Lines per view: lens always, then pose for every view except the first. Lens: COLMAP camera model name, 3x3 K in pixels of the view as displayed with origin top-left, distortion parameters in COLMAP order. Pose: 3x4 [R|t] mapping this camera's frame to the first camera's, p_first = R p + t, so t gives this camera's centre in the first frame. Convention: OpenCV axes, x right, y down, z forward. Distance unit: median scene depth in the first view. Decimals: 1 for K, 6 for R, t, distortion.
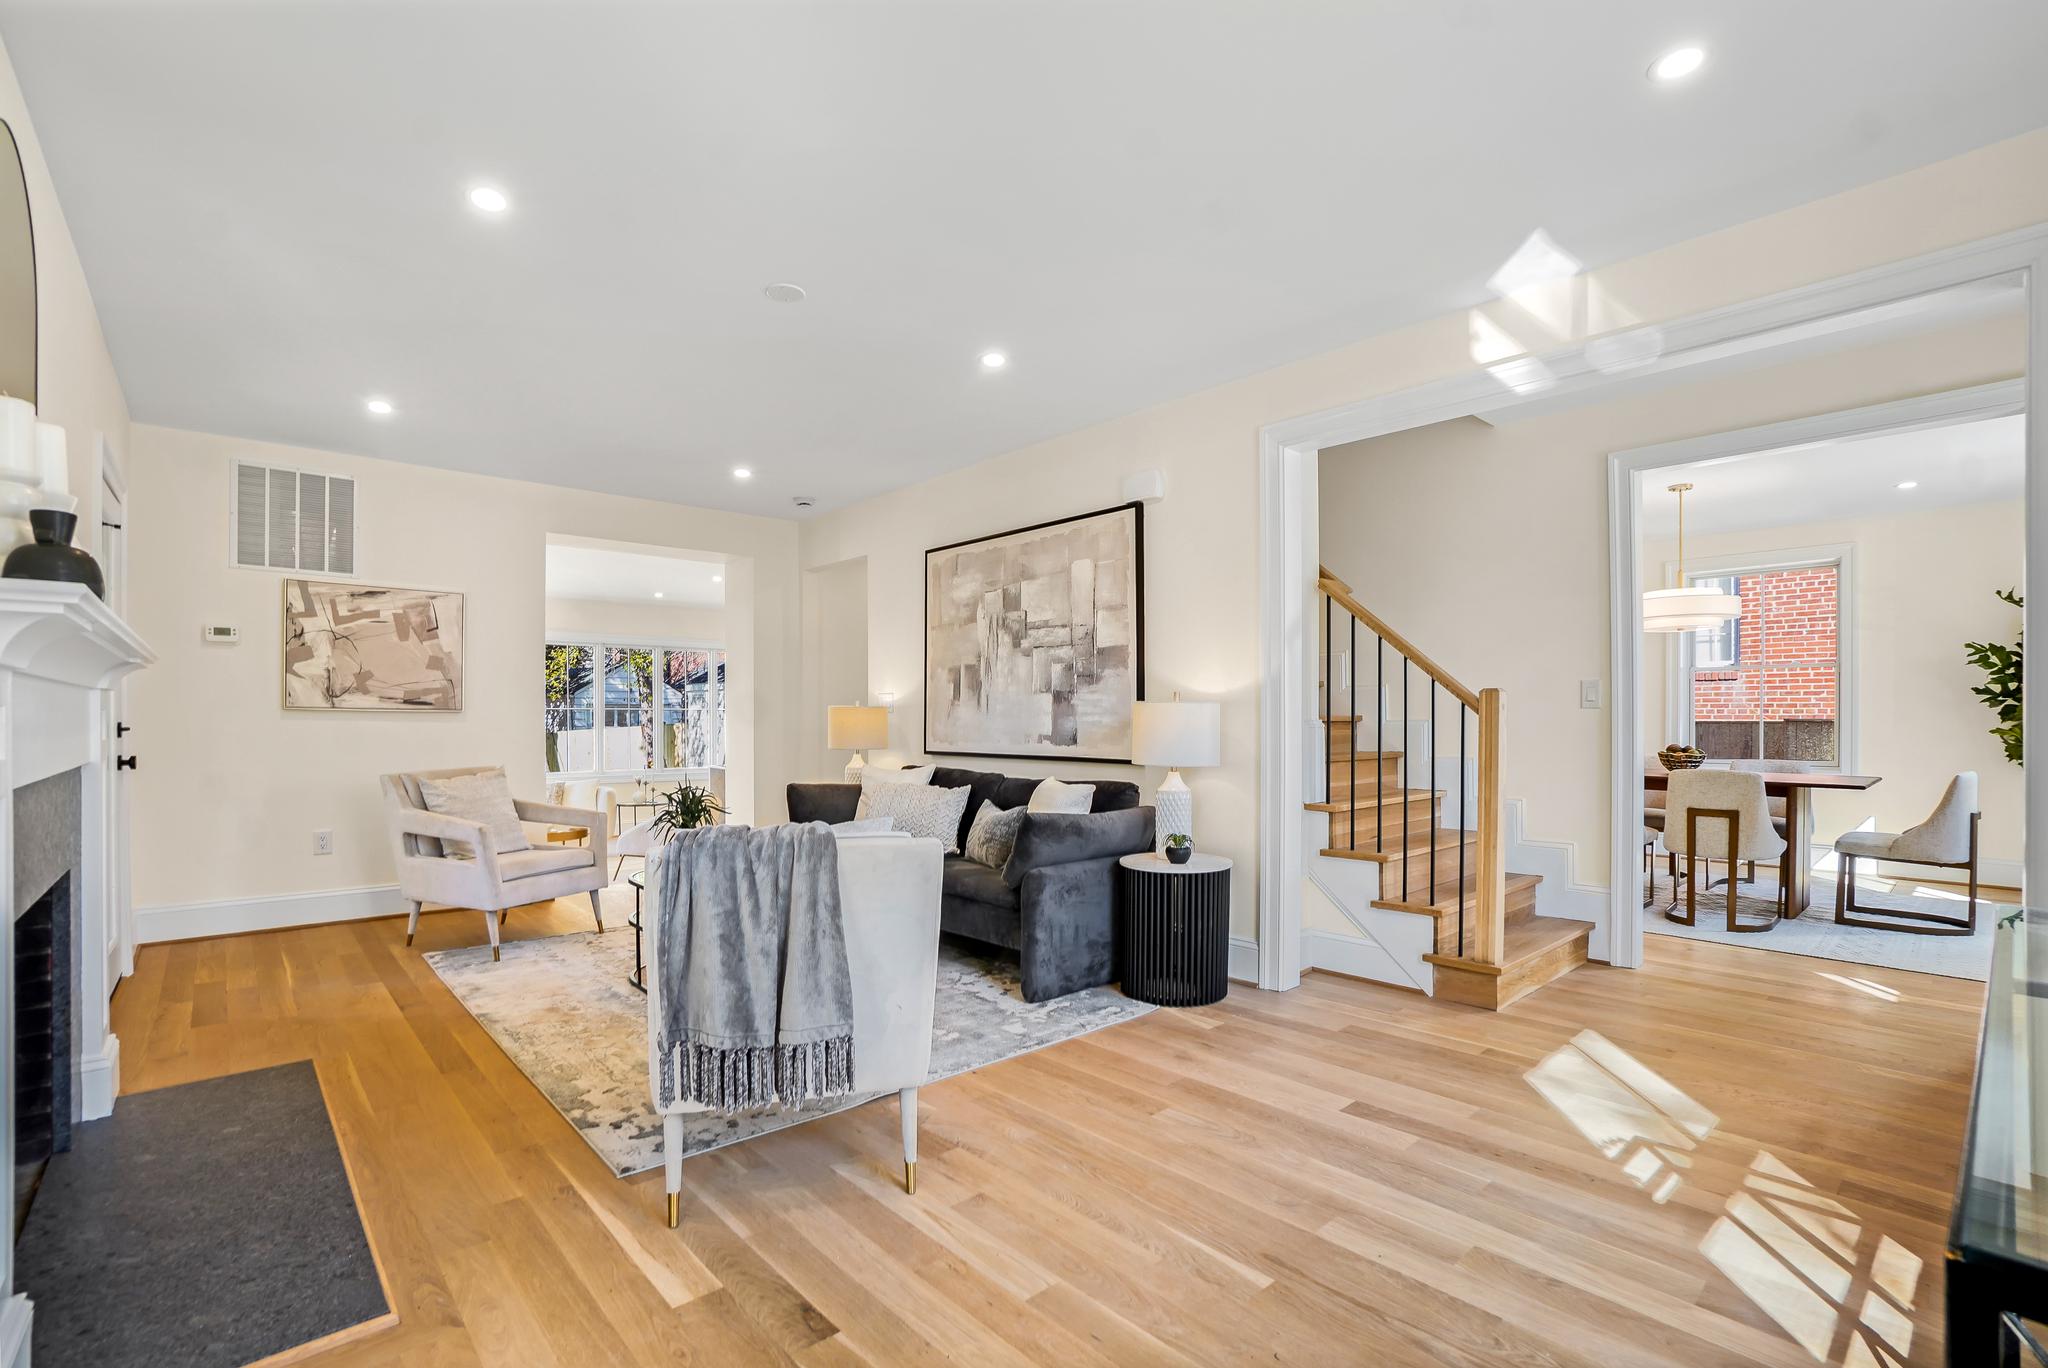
lens RADIAL K [[924.4, 0, 1063.6], [0, 924.4, 713.4], [0, 0, 1]] dist [-0.045914, 0.001803]
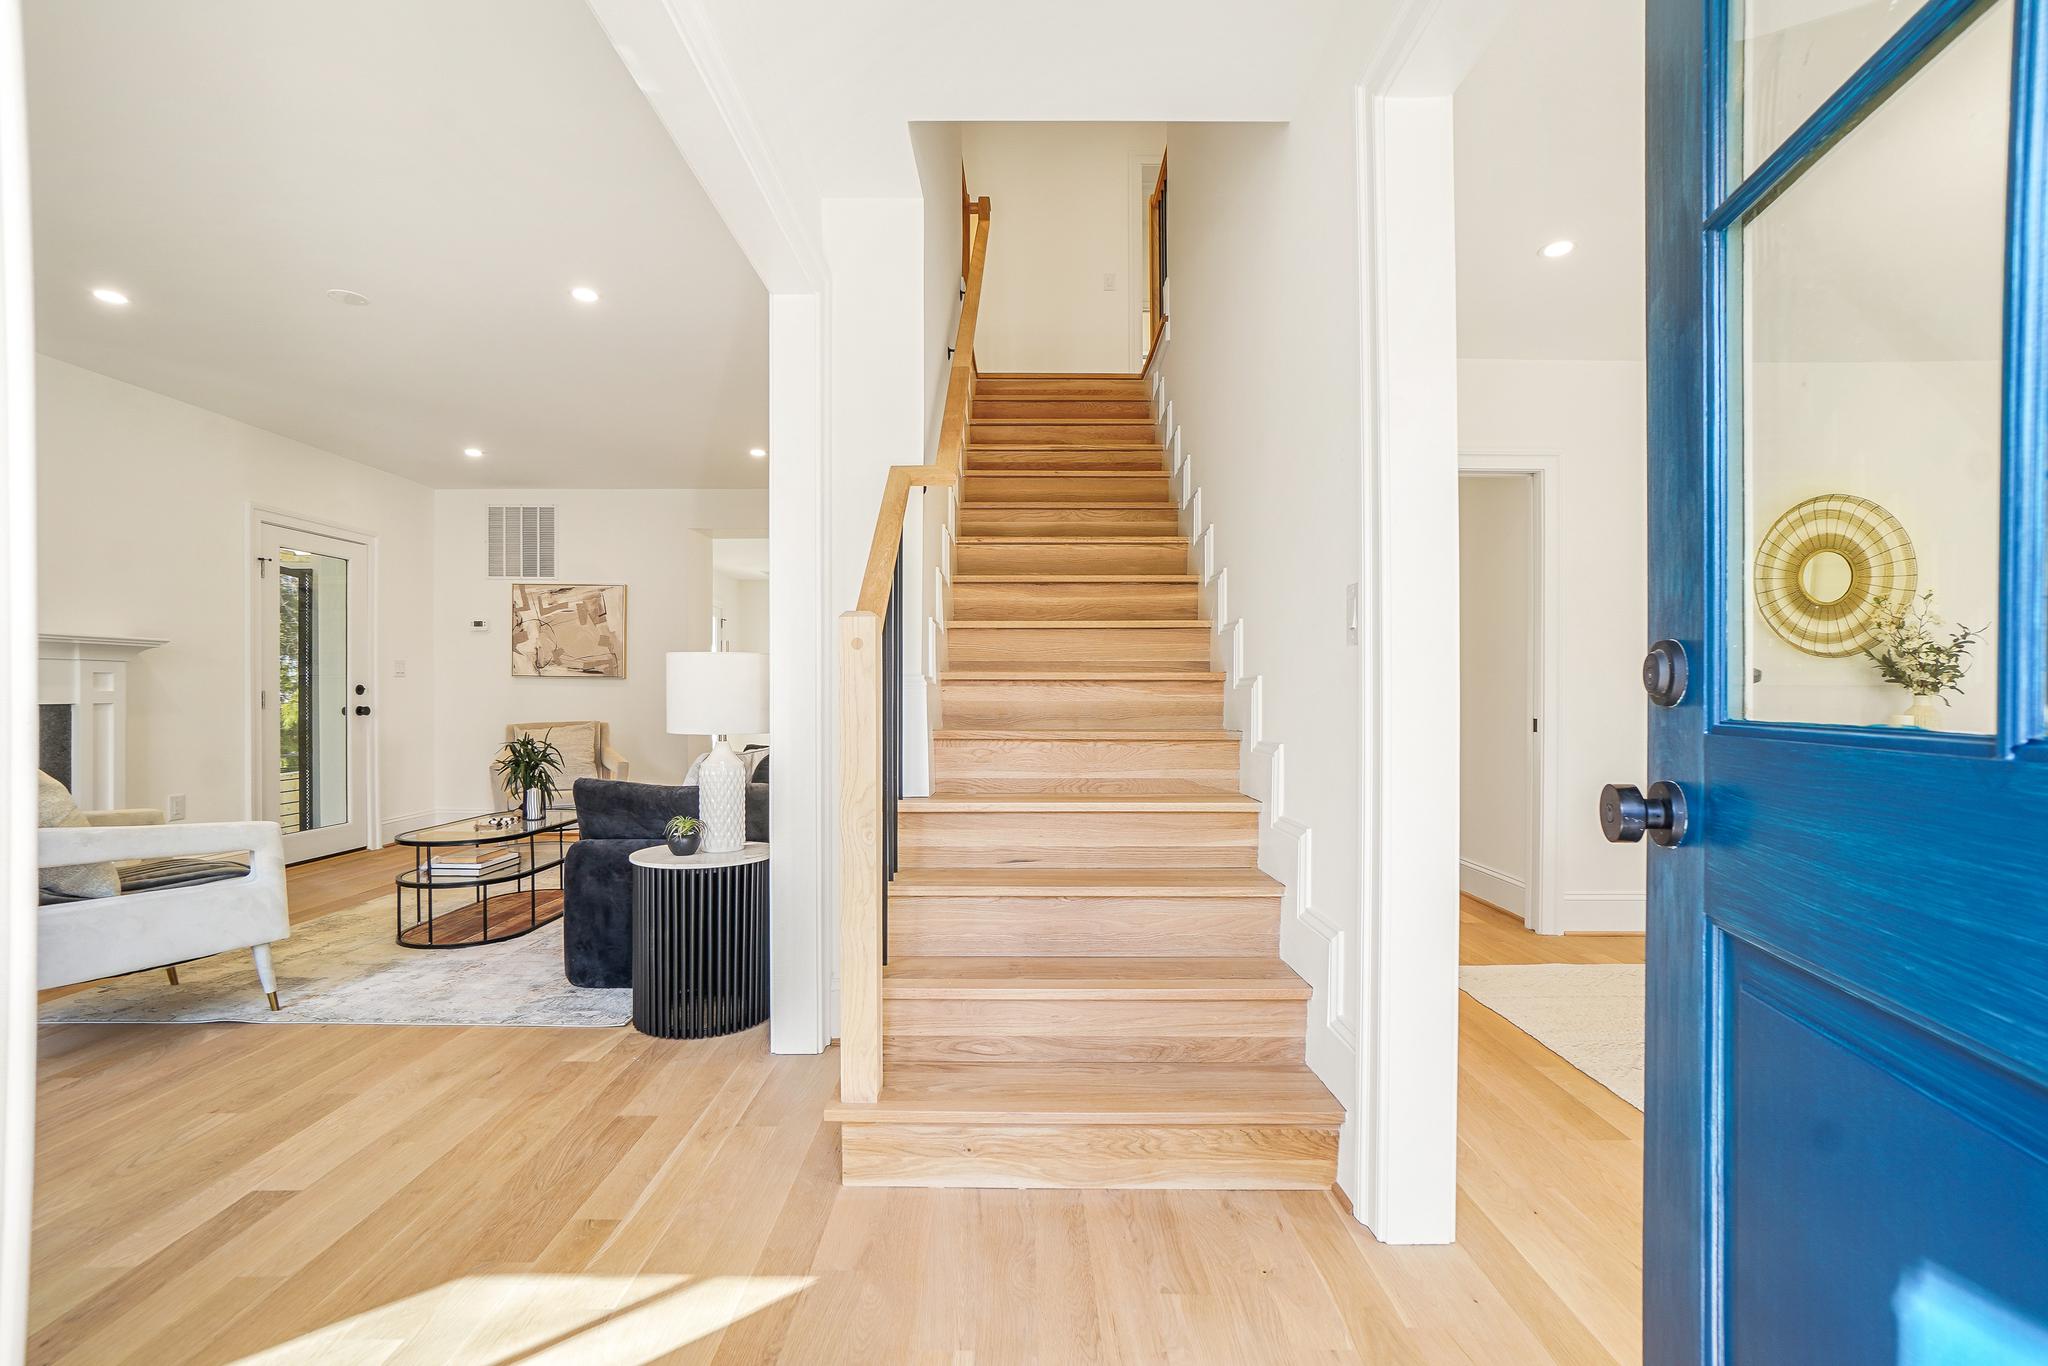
lens RADIAL K [[928.5, 0, 1020.2], [0, 928.5, 702.3], [0, 0, 1]] dist [-0.018982, 0.006791]
pose [[0.720616, 0.011002, -0.693247, 0.736750], [0.003248, 0.999810, 0.019243, 0.010453], [0.693327, -0.016119, 0.720443, 0.513371]]
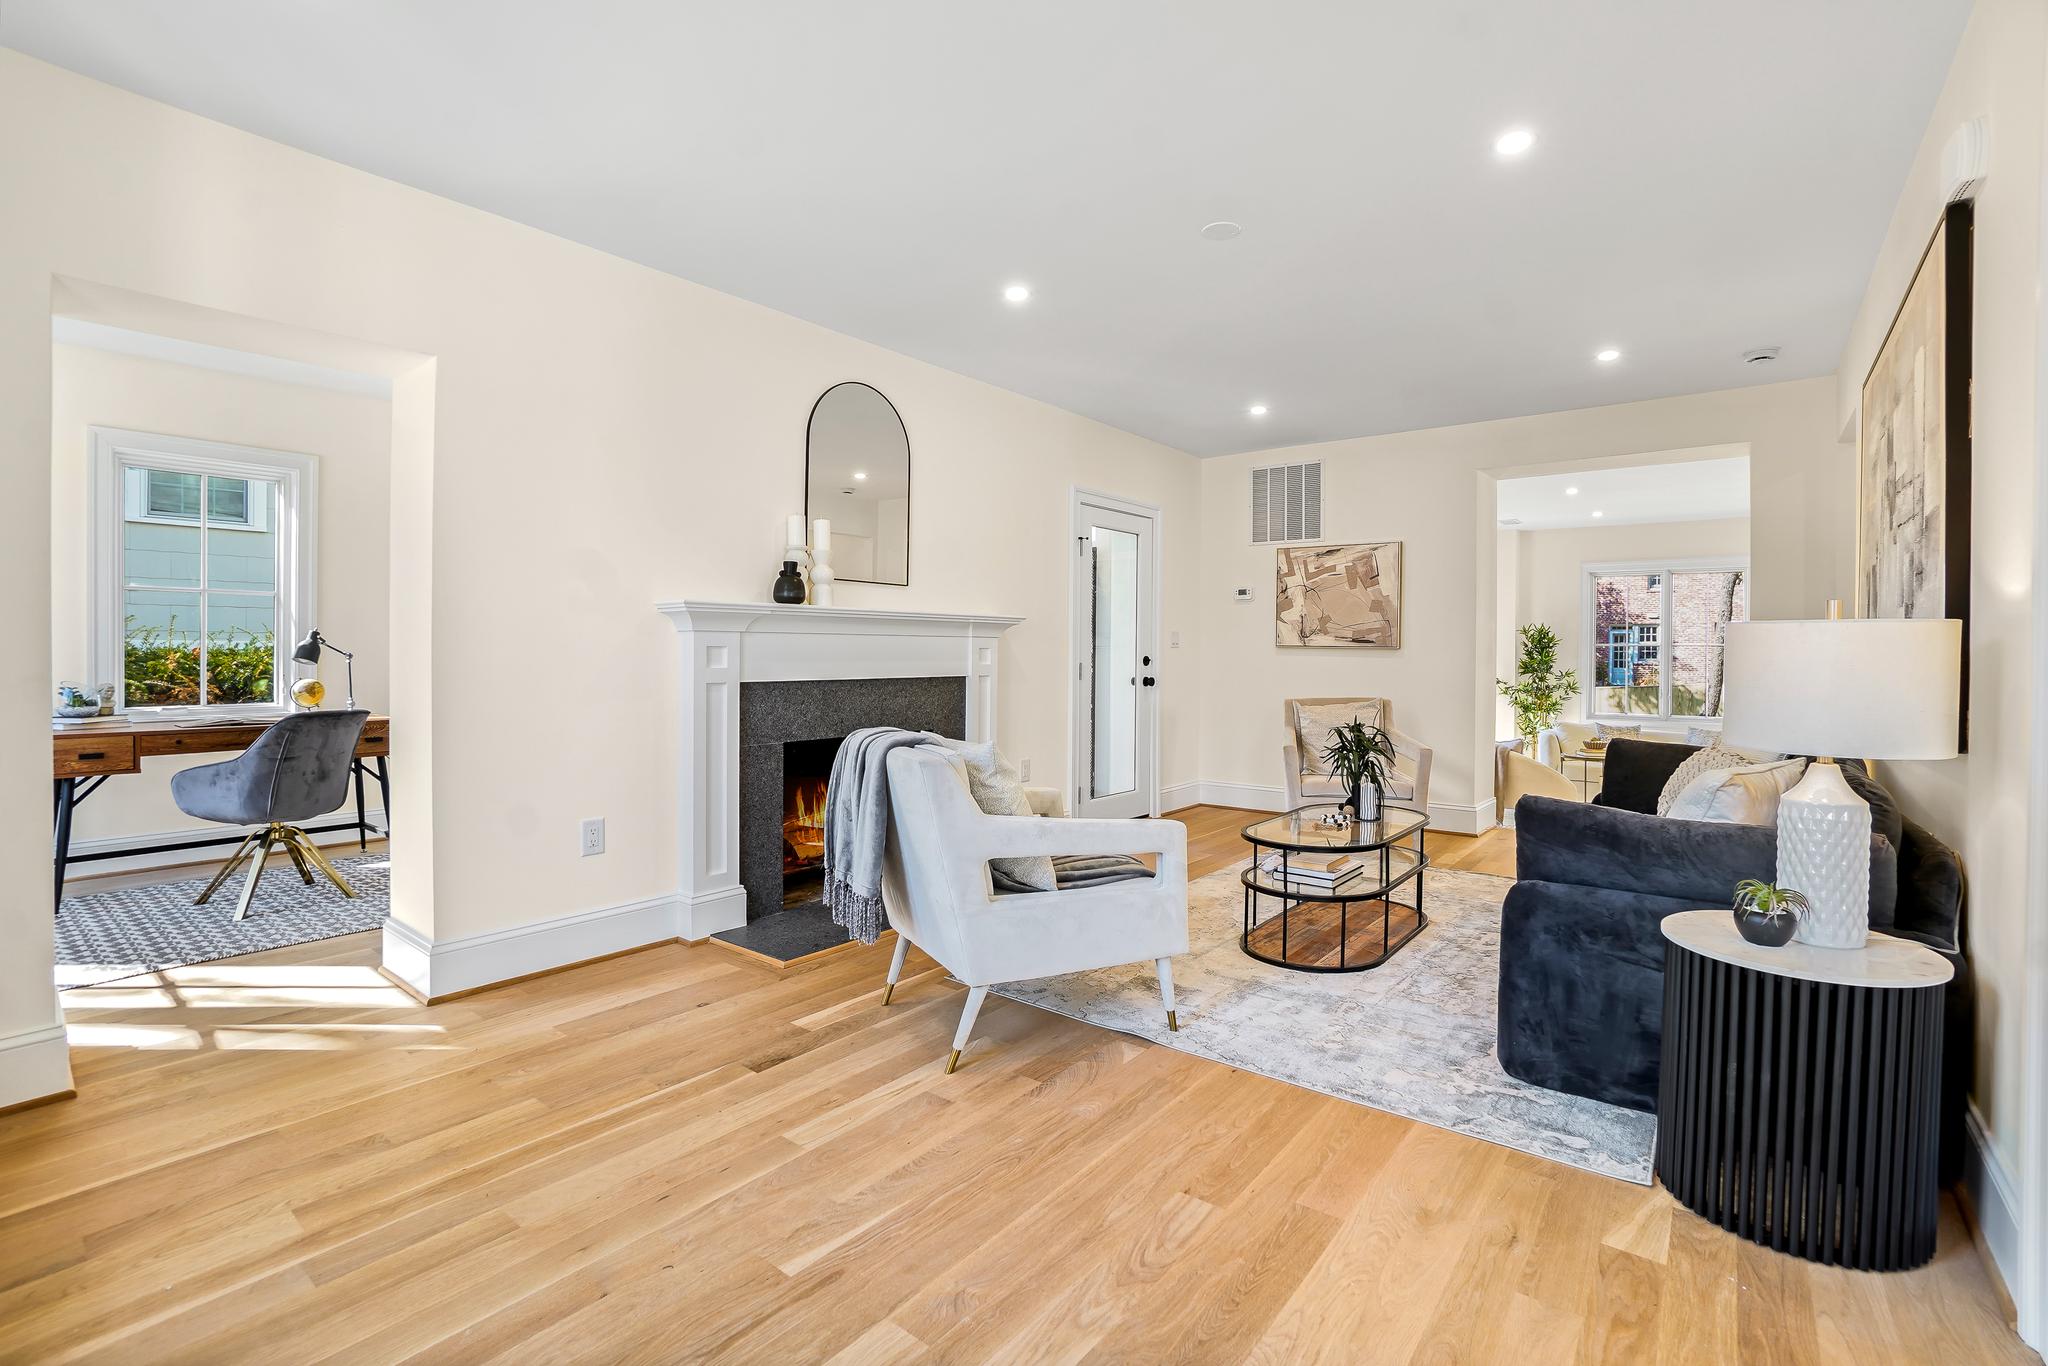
lens RADIAL K [[928.5, 0, 1019.7], [0, 928.5, 673.2], [0, 0, 1]] dist [-0.018982, 0.006791]
pose [[0.138730, 0.023762, -0.990045, 0.461062], [0.005248, 0.999680, 0.024728, -0.001893], [0.990316, -0.008626, 0.138561, 0.434959]]
